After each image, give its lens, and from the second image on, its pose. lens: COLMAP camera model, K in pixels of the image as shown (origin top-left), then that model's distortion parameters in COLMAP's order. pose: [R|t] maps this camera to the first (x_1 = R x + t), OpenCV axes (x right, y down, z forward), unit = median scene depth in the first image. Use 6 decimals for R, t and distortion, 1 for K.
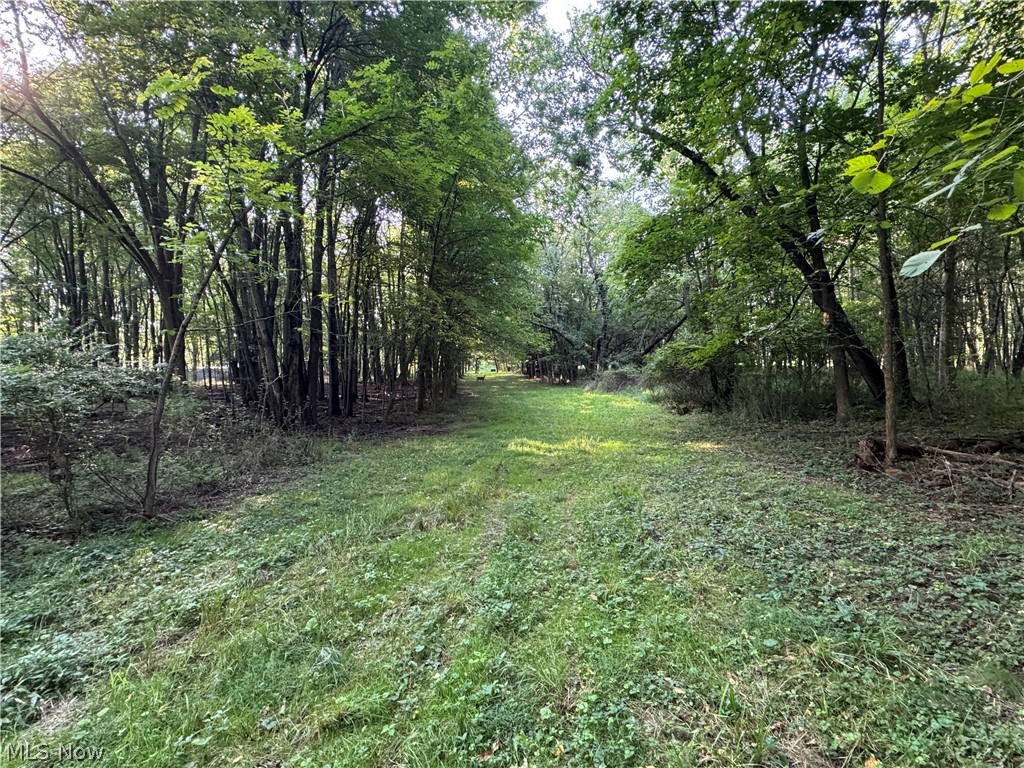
lens RADIAL K [[444.7, 0, 512.0], [0, 444.7, 384.0], [0, 0, 1]] dist [0.000176, 0.000003]
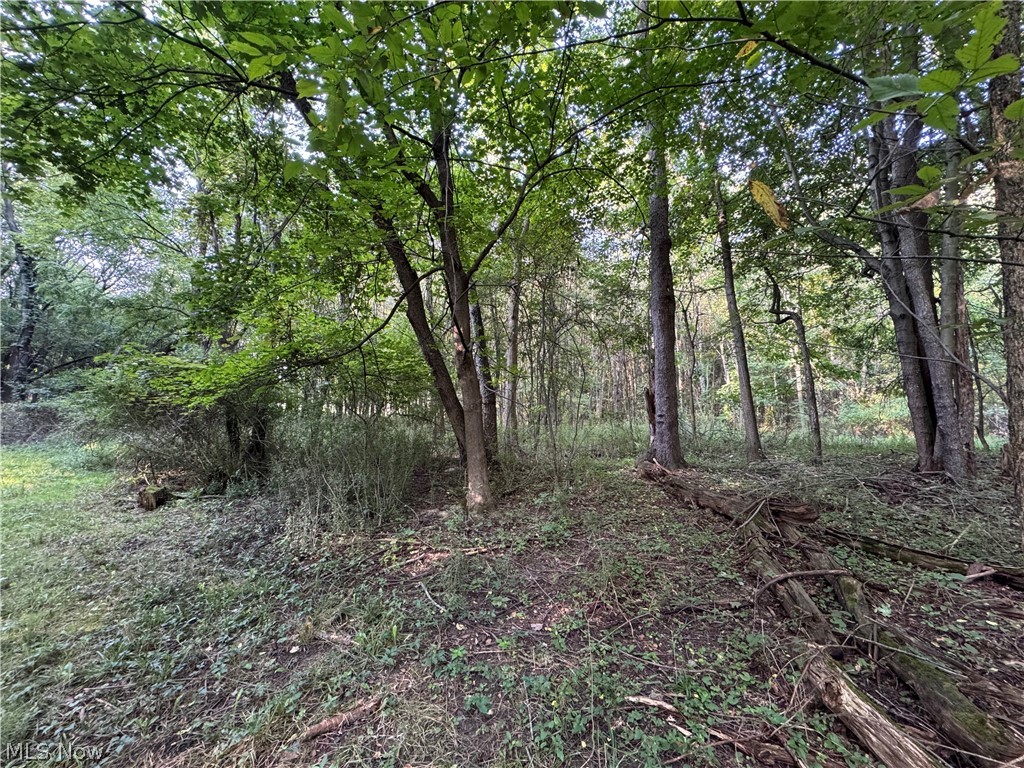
lens RADIAL K [[409.0, 0, 512.0], [0, 409.0, 384.0], [0, 0, 1]] dist [-0.001462, -0.000190]
pose [[0.511313, 0.096366, 0.853975, 0.178273], [-0.009553, 0.994269, -0.106477, -0.012283], [-0.859341, 0.046285, 0.509304, 0.409926]]
